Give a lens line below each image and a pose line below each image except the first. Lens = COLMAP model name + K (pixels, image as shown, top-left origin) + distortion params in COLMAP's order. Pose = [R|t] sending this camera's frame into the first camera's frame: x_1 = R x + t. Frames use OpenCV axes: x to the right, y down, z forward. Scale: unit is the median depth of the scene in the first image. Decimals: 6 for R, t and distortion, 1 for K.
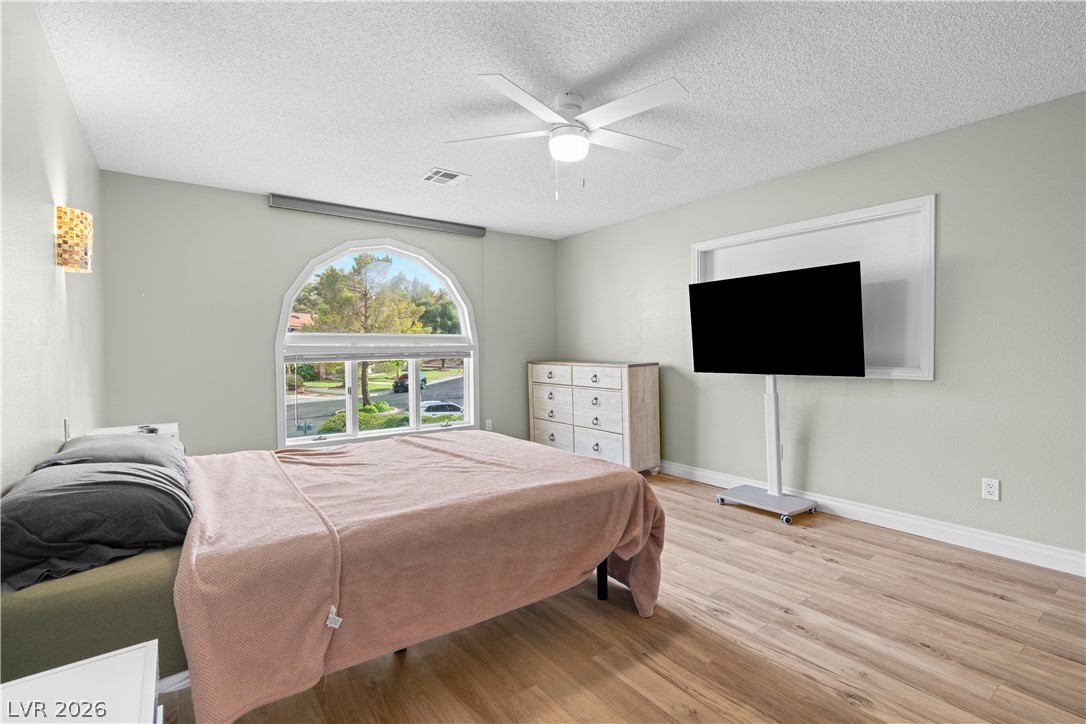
lens RADIAL K [[504.8, 0, 547.2], [0, 504.8, 334.9], [0, 0, 1]] dist [-0.003032, 0.000861]
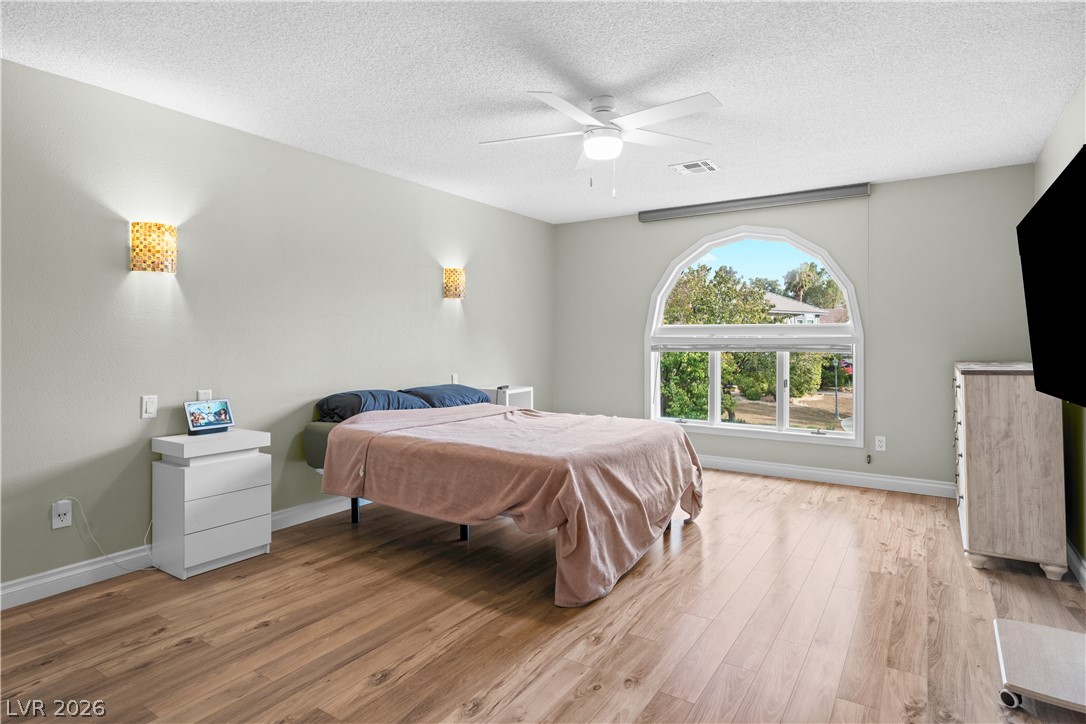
lens RADIAL K [[585.2, 0, 540.2], [0, 585.2, 315.9], [0, 0, 1]] dist [0.002248, 0.000033]
pose [[0.324965, -0.028048, -0.945310, 1.171611], [0.020405, 0.999535, -0.022642, -0.003571], [0.945506, -0.011931, 0.325386, 0.514531]]
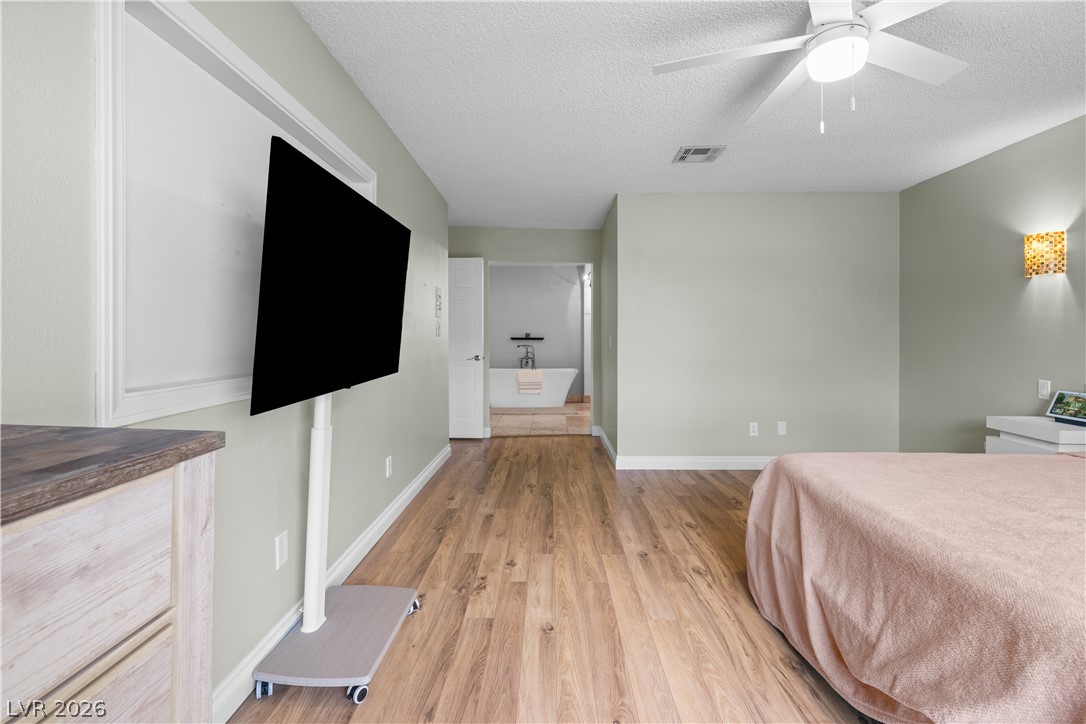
lens RADIAL K [[504.8, 0, 547.2], [0, 504.8, 334.9], [0, 0, 1]] dist [-0.003032, 0.000861]
pose [[-0.790478, 0.005510, 0.612465, -0.072980], [-0.010390, 0.999695, -0.022404, 0.047104], [-0.612402, -0.024074, -0.790180, 1.883143]]
